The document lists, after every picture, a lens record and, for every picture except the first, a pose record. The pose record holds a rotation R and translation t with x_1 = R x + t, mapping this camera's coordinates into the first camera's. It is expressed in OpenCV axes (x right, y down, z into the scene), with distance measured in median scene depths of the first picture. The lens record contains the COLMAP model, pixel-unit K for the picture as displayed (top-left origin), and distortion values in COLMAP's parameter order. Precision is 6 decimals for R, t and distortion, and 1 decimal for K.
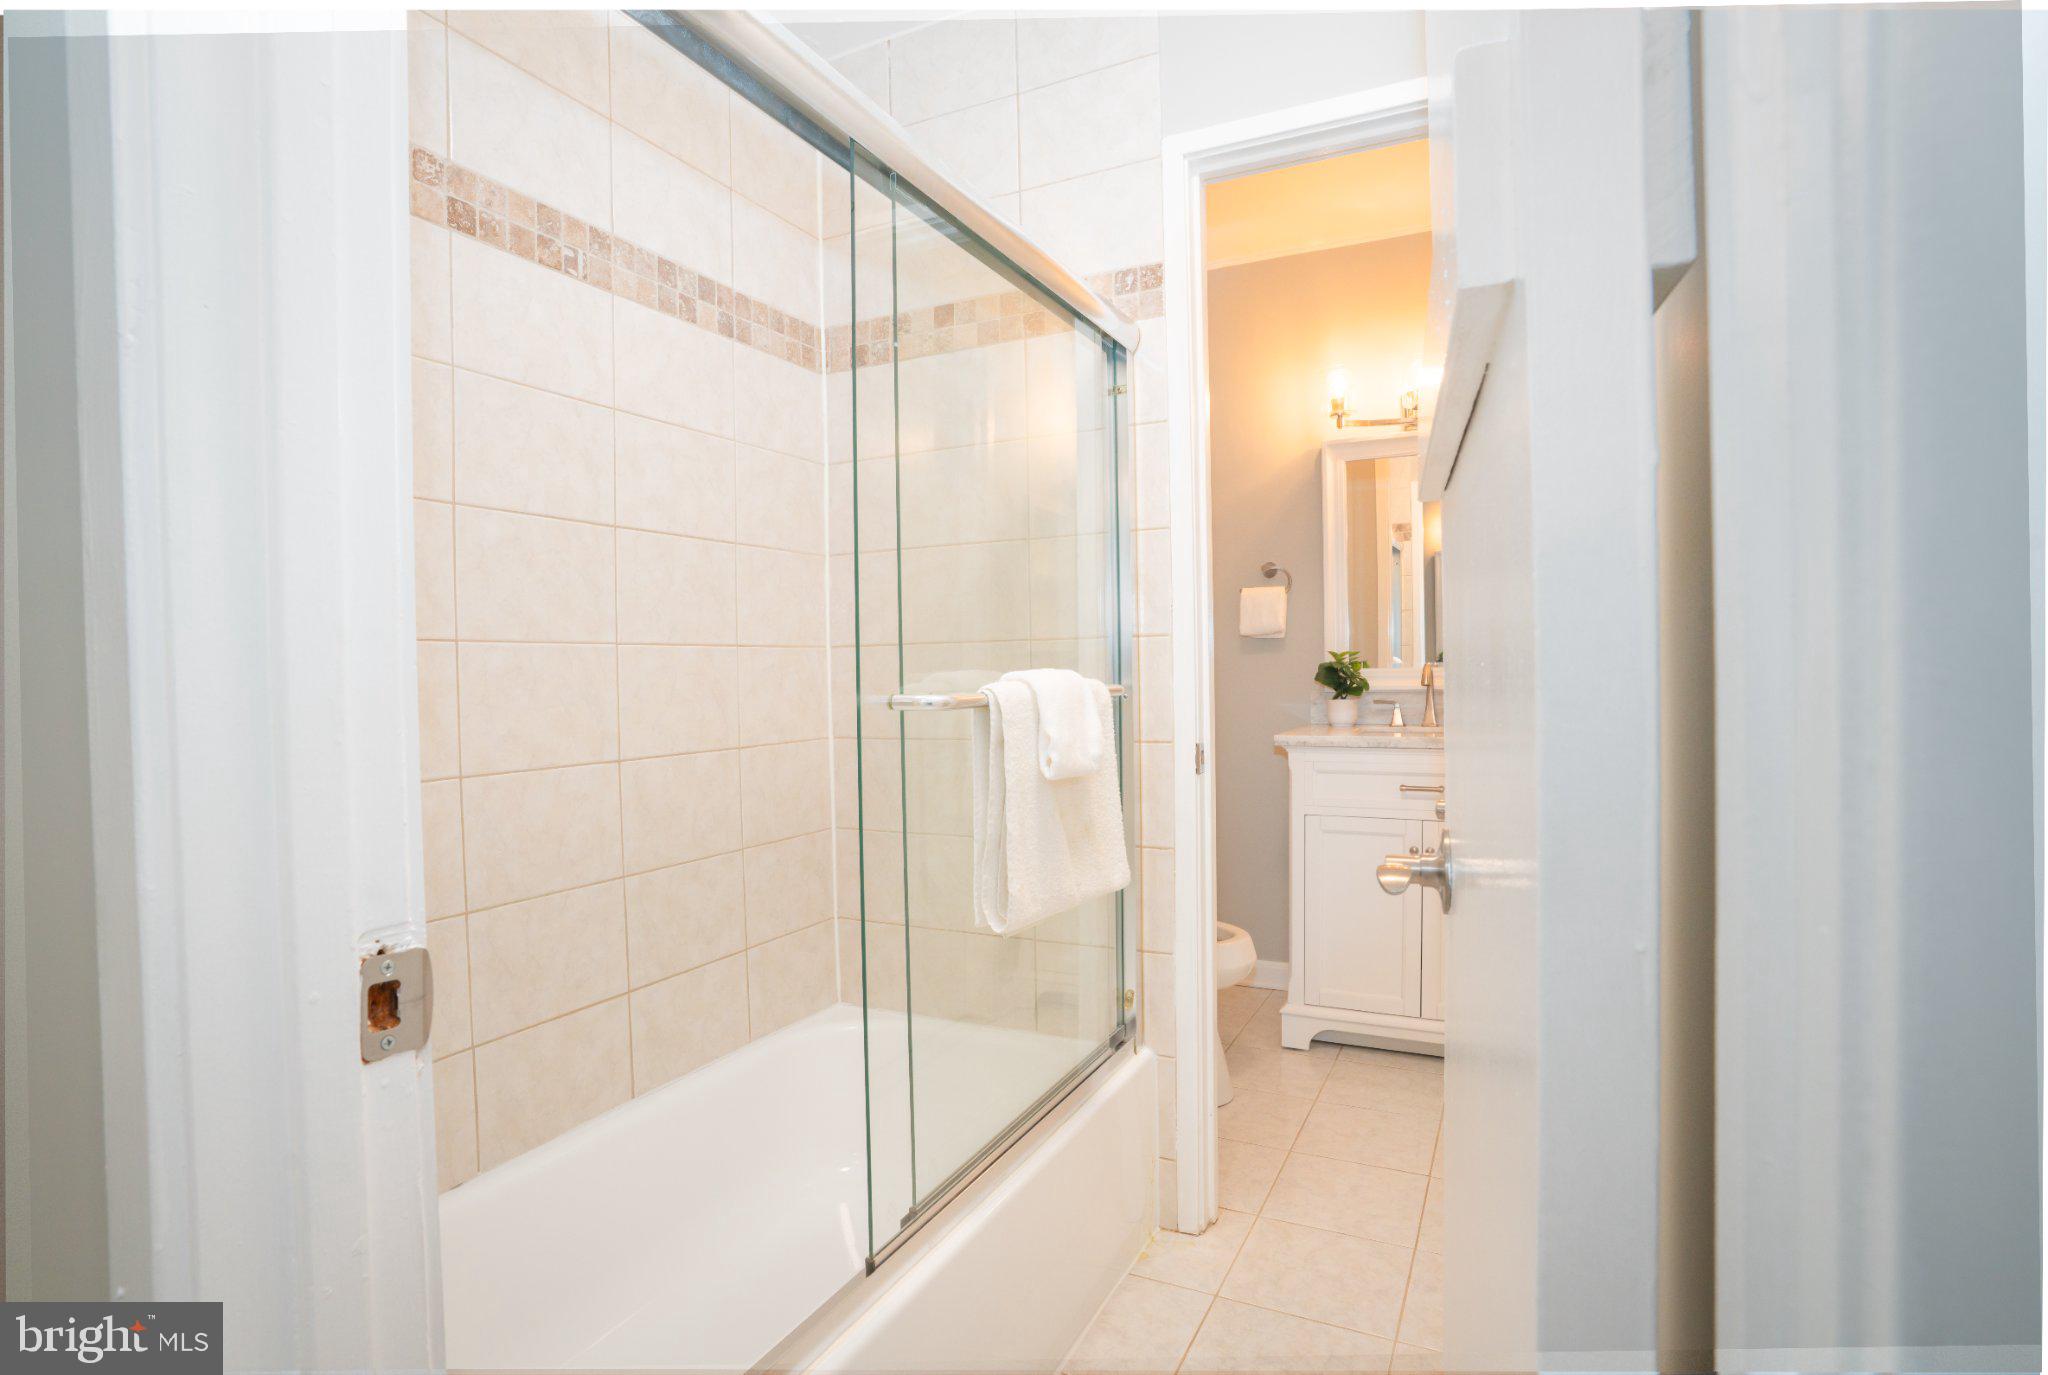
lens RADIAL K [[1069.6, 0, 1018.0], [0, 1069.6, 690.2], [0, 0, 1]] dist [-0.045038, 0.001548]
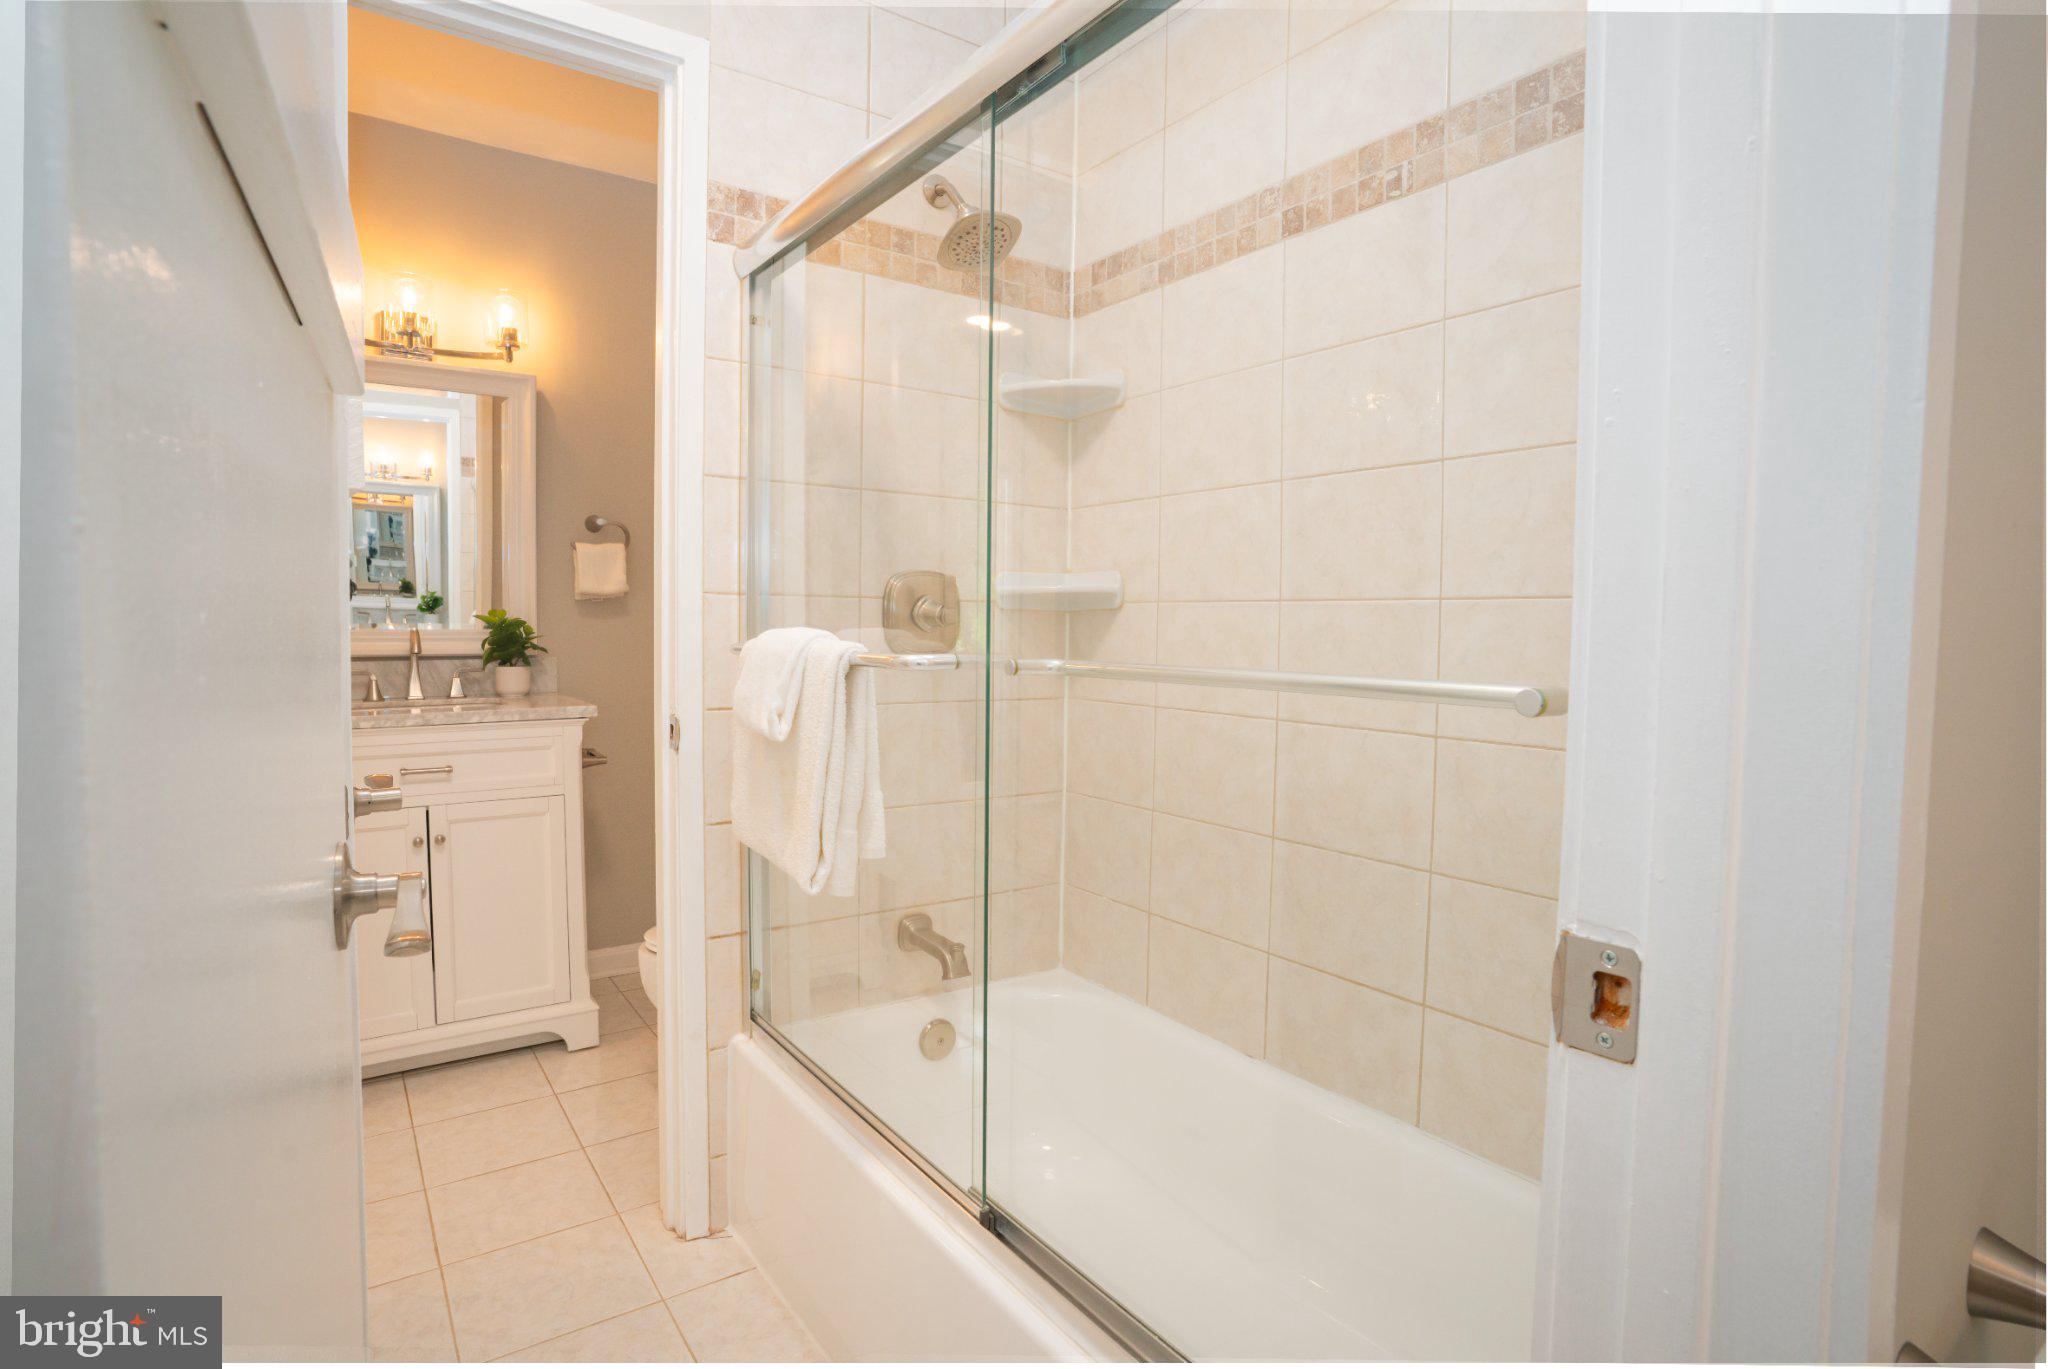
lens RADIAL K [[1066.3, 0, 1035.3], [0, 1066.3, 681.4], [0, 0, 1]] dist [-0.070707, 0.036540]
pose [[-0.490017, 0.053386, -0.870077, 0.603261], [-0.022133, 0.997039, 0.073641, -0.037799], [0.871432, 0.055343, -0.487385, 1.323713]]
